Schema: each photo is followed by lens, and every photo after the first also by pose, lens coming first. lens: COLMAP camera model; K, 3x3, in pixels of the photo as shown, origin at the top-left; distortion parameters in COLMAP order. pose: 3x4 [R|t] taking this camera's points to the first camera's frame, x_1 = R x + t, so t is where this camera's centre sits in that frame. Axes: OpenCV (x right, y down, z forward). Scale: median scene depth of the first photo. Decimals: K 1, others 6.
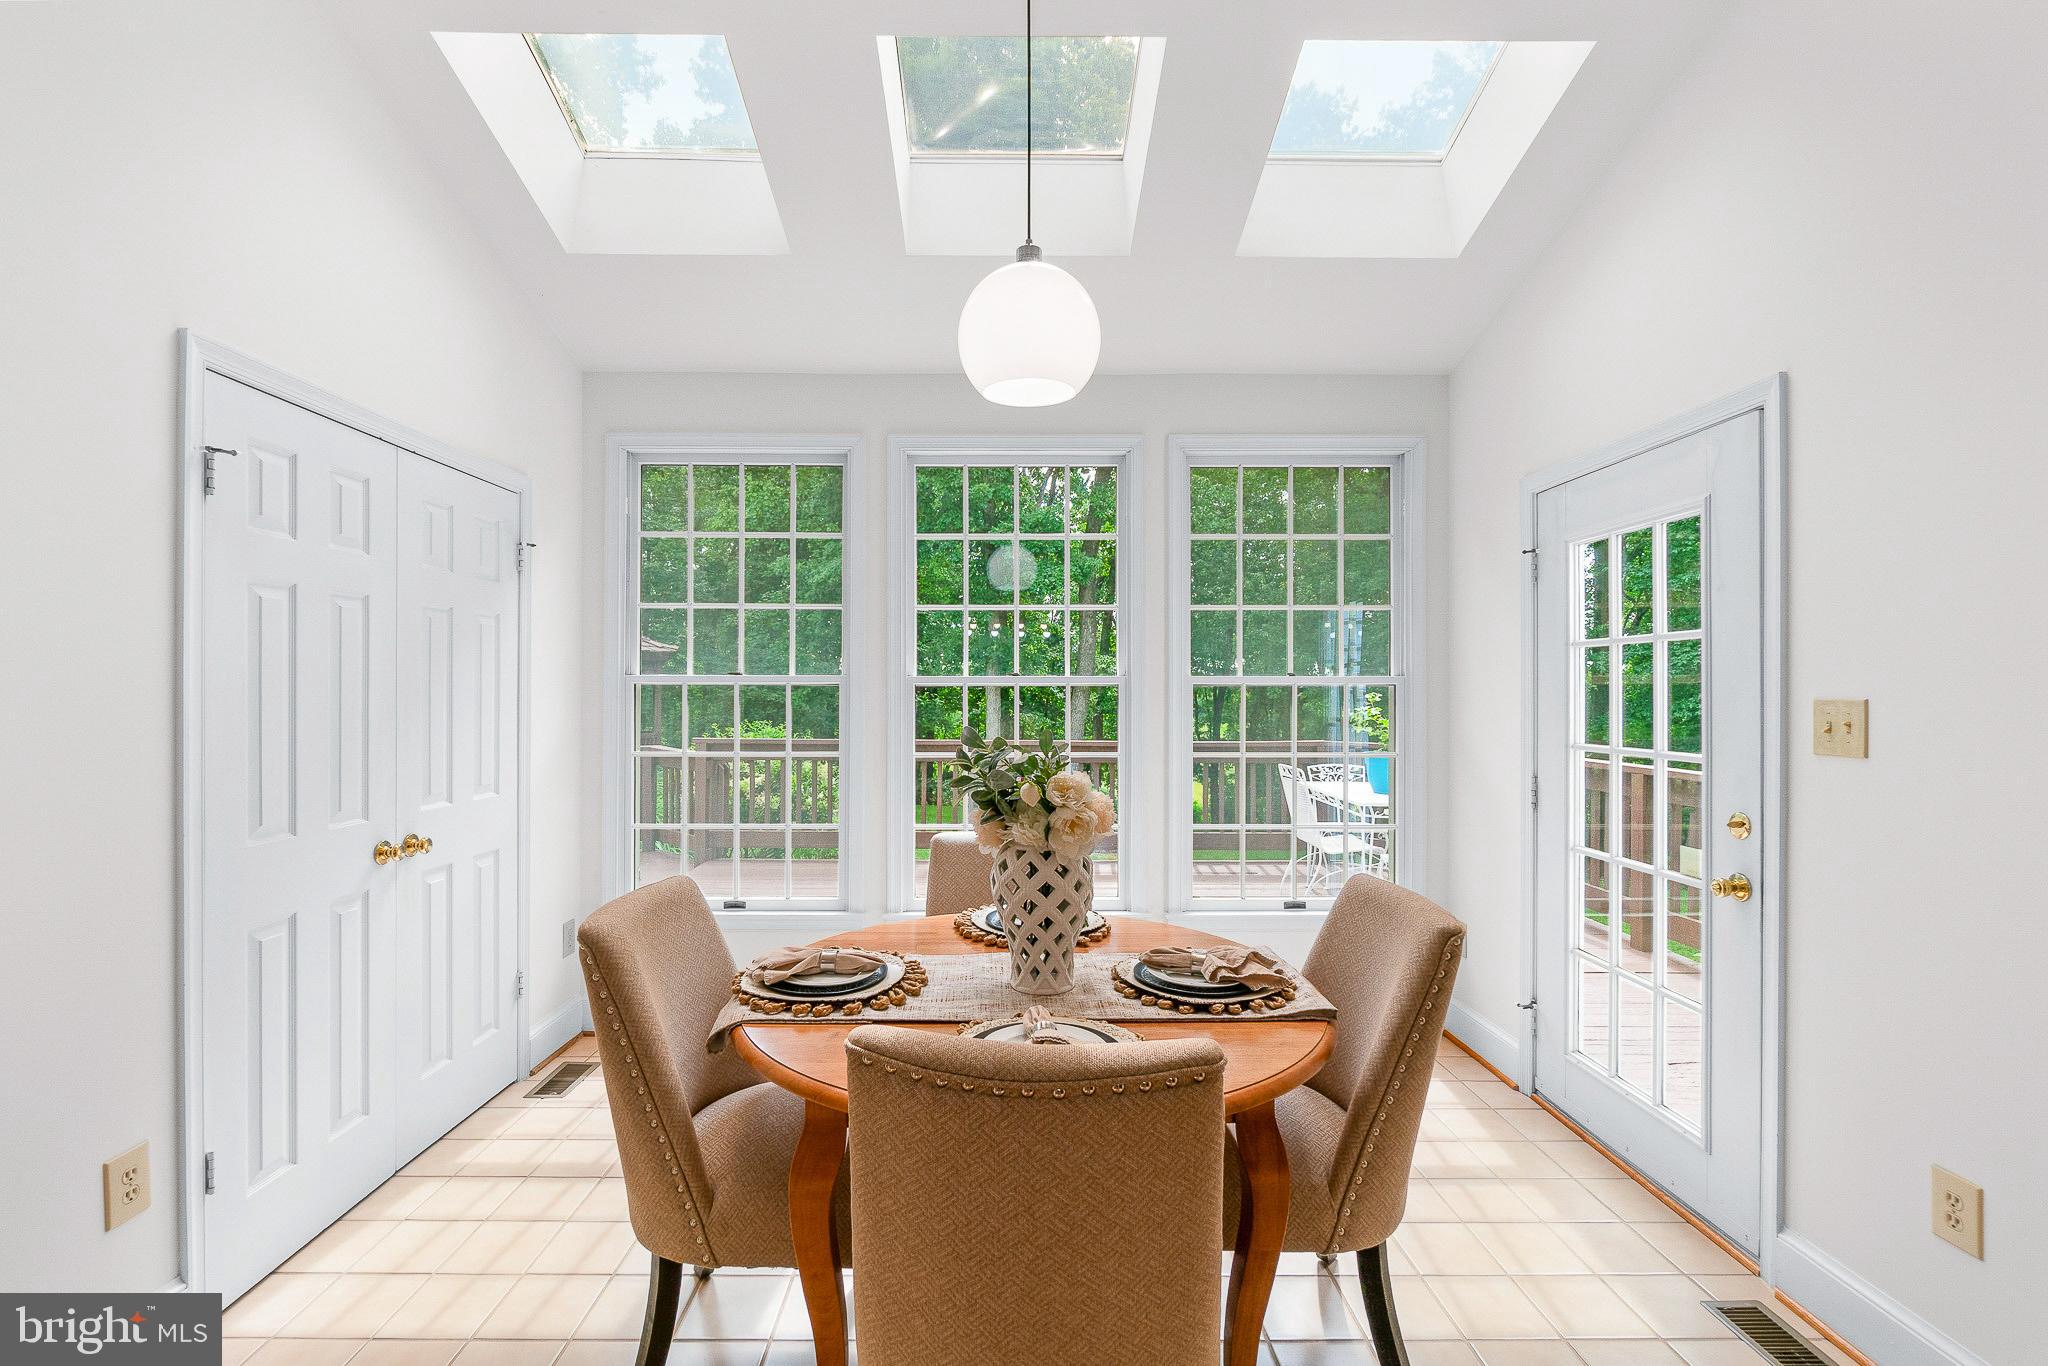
lens RADIAL K [[888.2, 0, 1019.2], [0, 888.2, 691.8], [0, 0, 1]] dist [-0.009068, 0.000566]
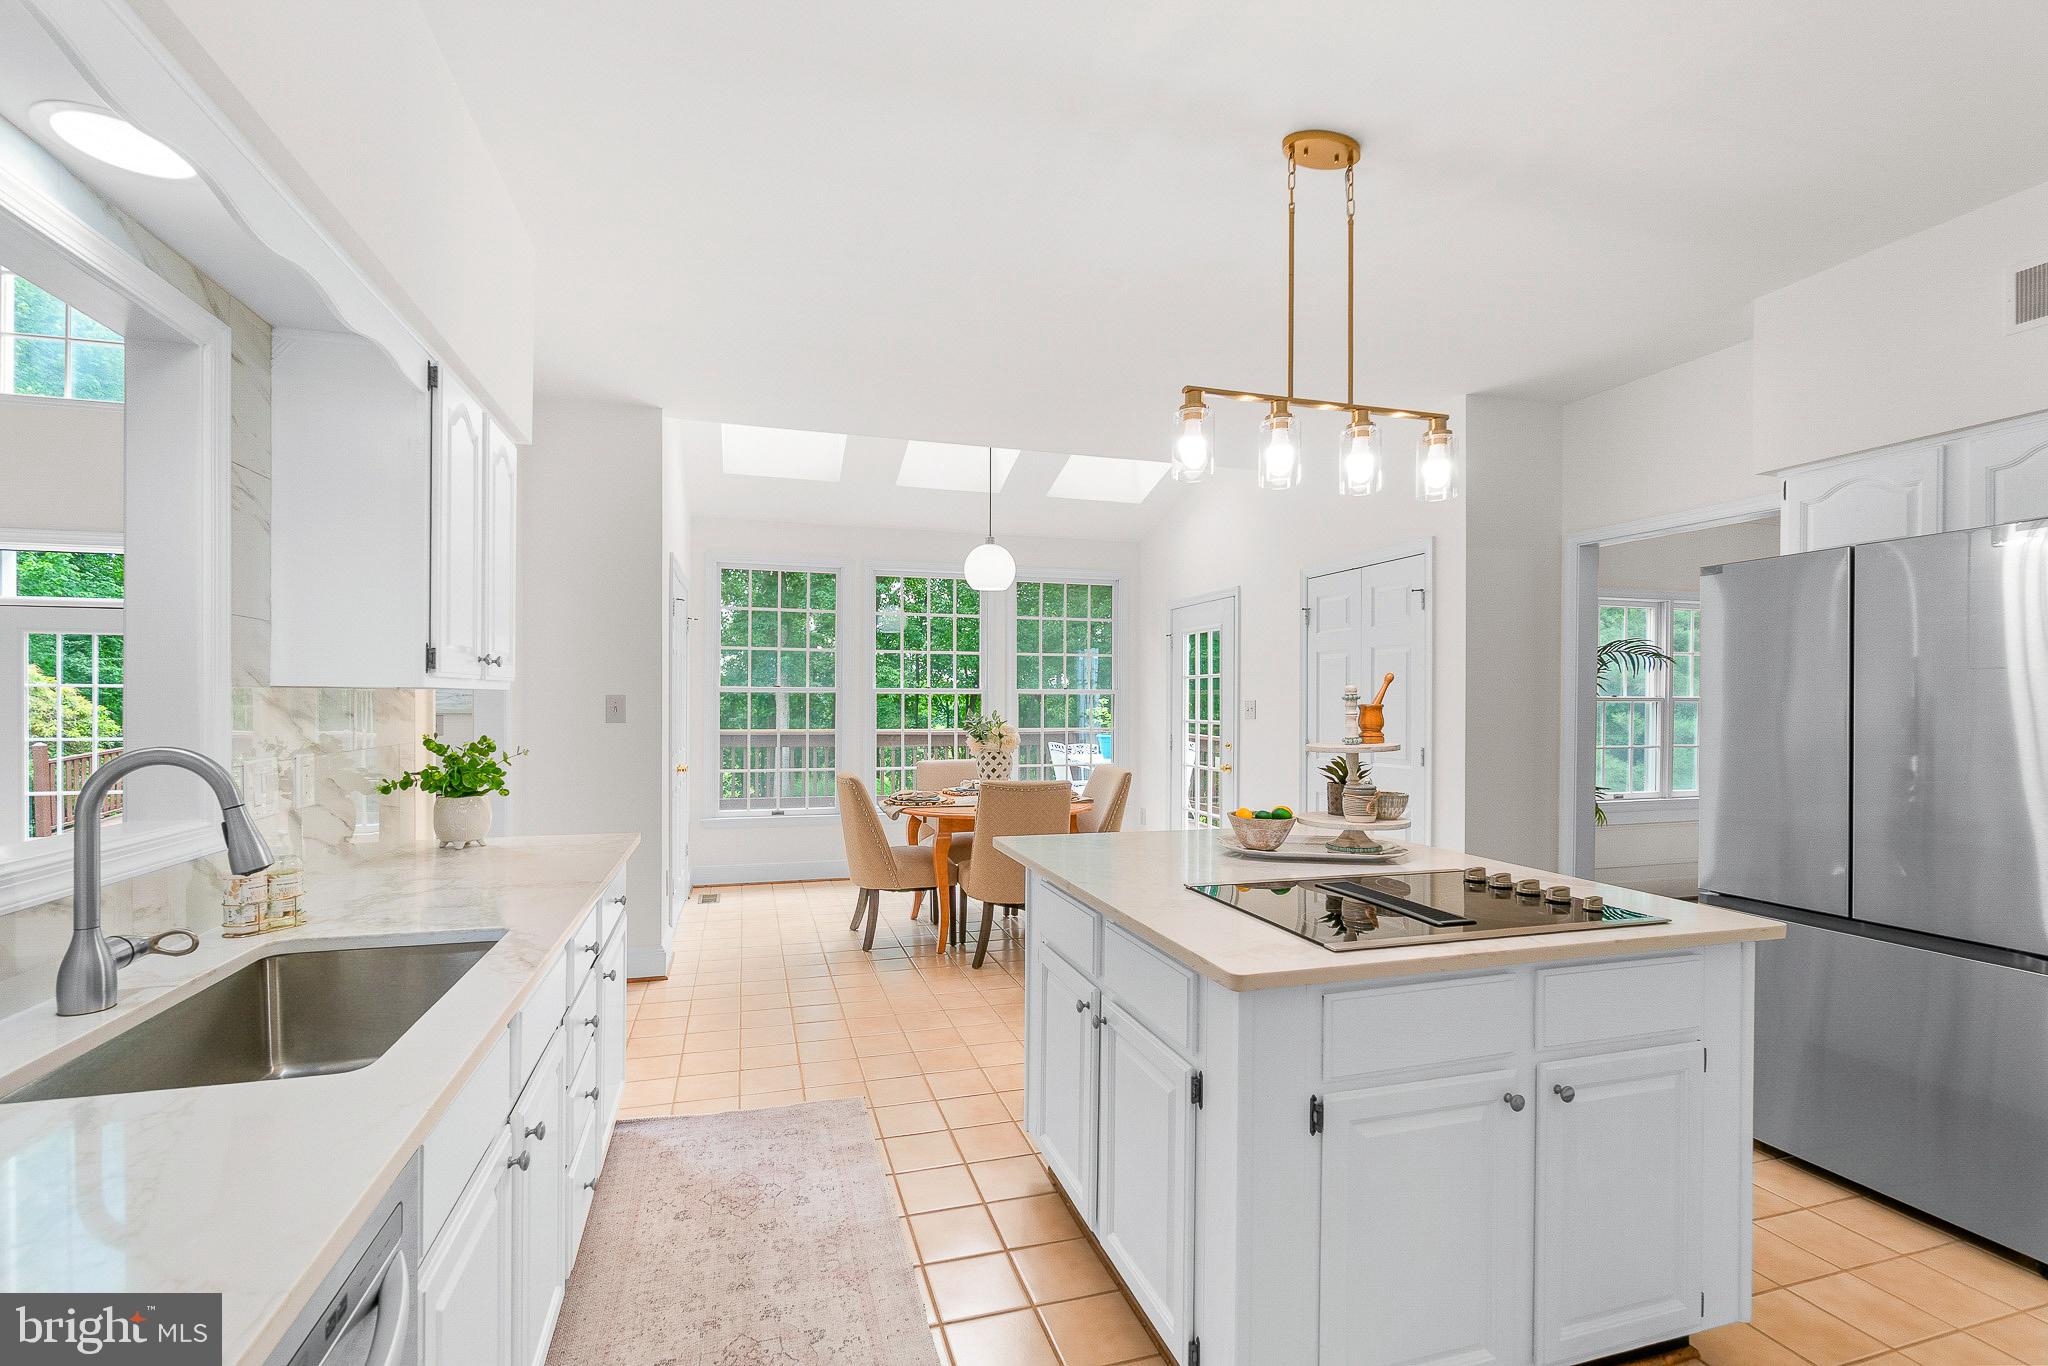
lens RADIAL K [[888.2, 0, 1026.1], [0, 888.2, 696.3], [0, 0, 1]] dist [-0.009068, 0.000566]
pose [[0.957180, 0.003542, 0.289473, -0.359421], [-0.002683, 0.999991, -0.003363, 0.004665], [-0.289482, 0.002442, 0.957180, -0.892130]]
